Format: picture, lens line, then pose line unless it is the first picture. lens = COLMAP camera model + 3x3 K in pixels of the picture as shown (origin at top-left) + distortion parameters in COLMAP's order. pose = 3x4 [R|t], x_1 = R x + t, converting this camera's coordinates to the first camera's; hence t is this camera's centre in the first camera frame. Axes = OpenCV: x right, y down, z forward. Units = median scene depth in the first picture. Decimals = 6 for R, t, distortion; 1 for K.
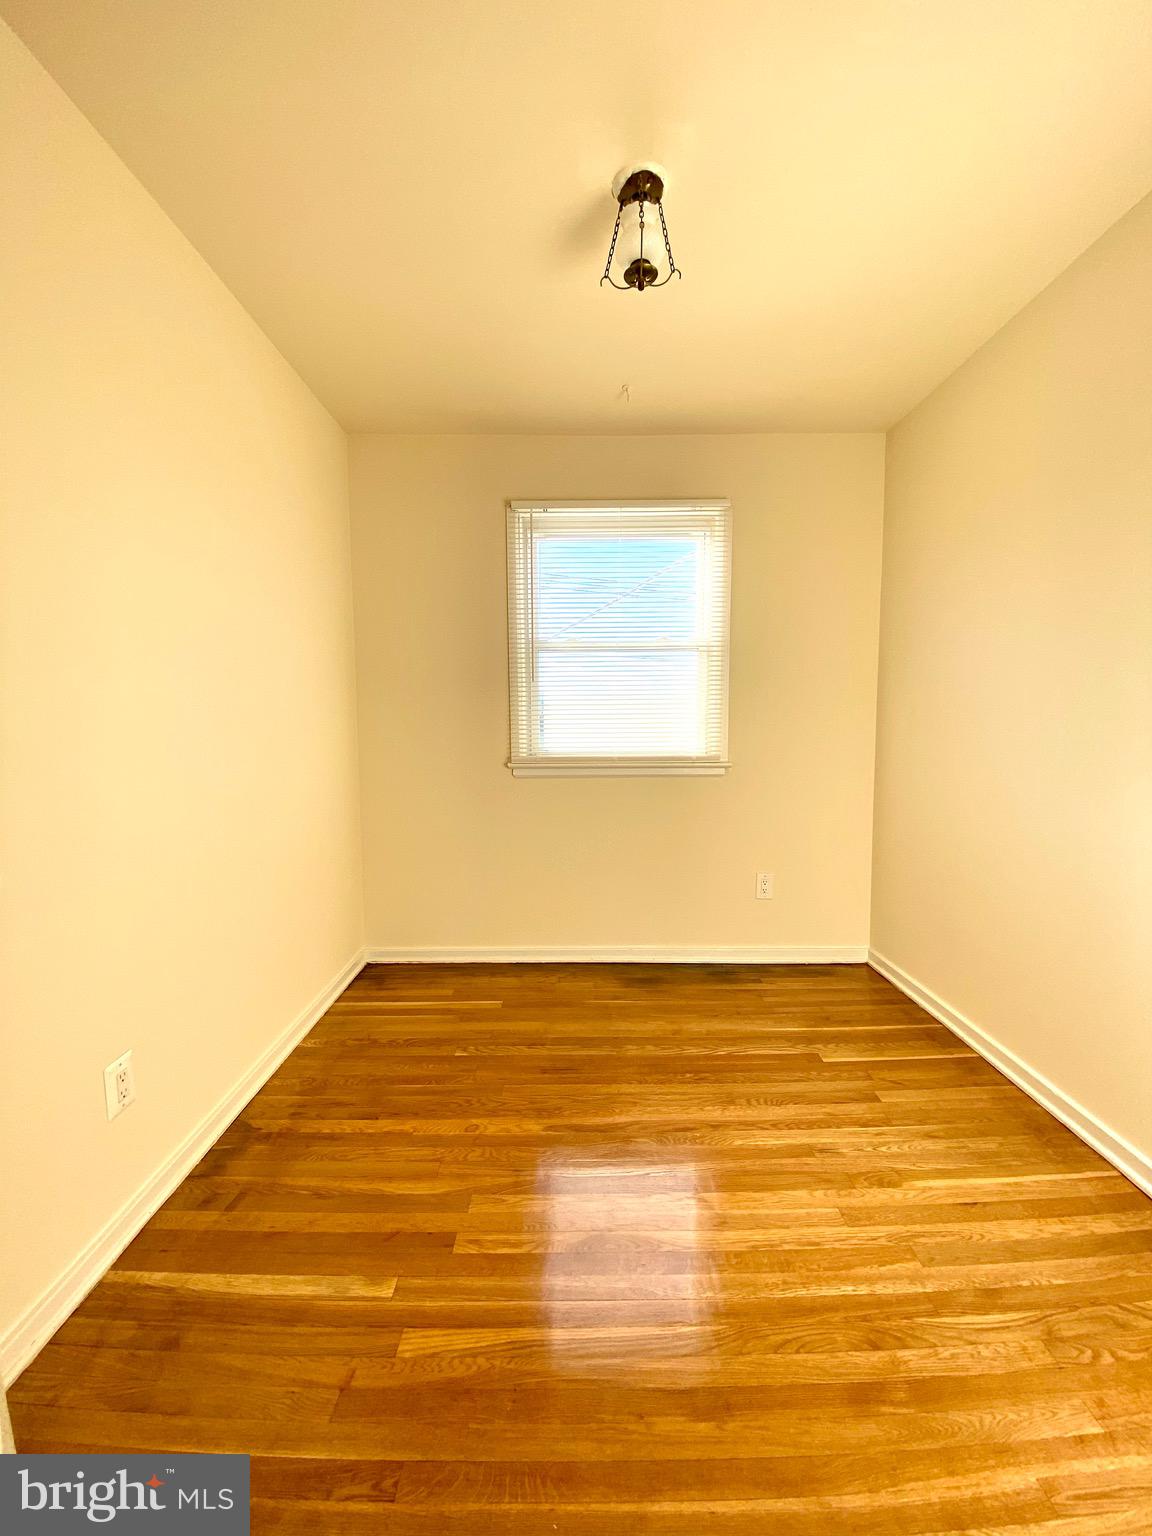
lens RADIAL K [[616.1, 0, 579.1], [0, 616.1, 772.7], [0, 0, 1]] dist [0.051268, -0.035886]
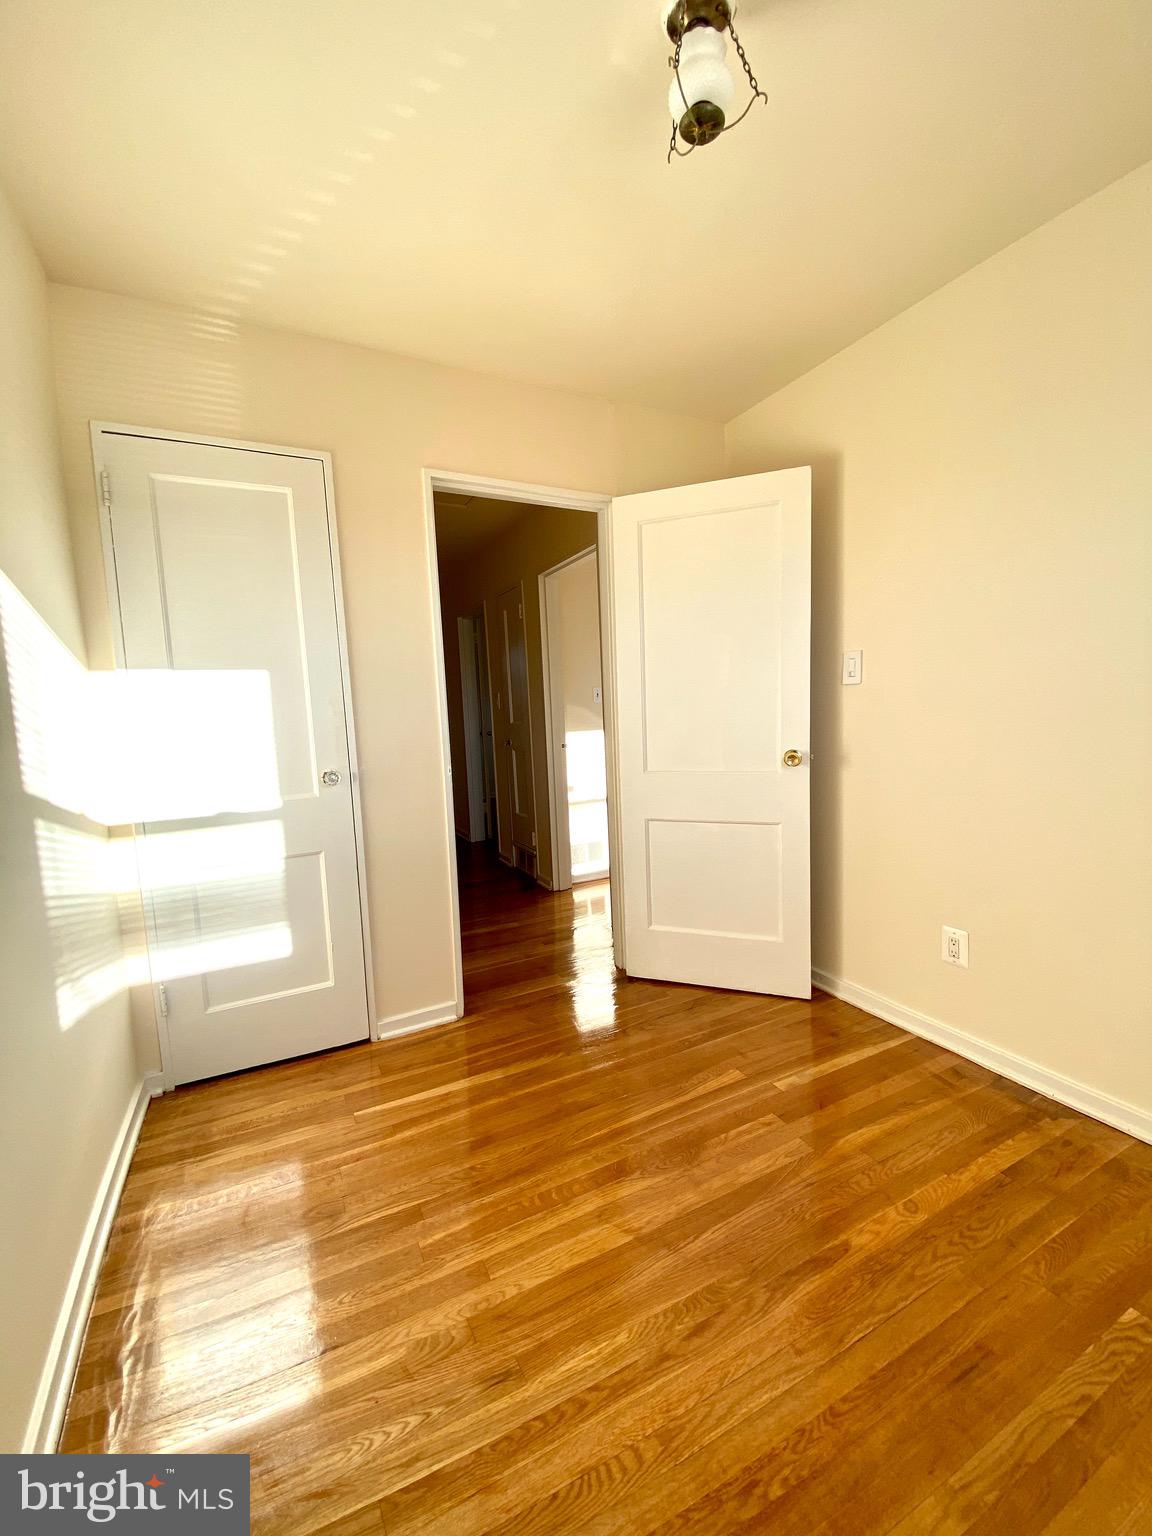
lens RADIAL K [[616.1, 0, 579.1], [0, 616.1, 772.7], [0, 0, 1]] dist [0.051268, -0.035886]
pose [[-0.889603, 0.081423, -0.449418, 0.583790], [-0.000646, 0.983756, 0.179512, -0.144105], [0.456734, 0.159985, -0.875100, 1.561838]]
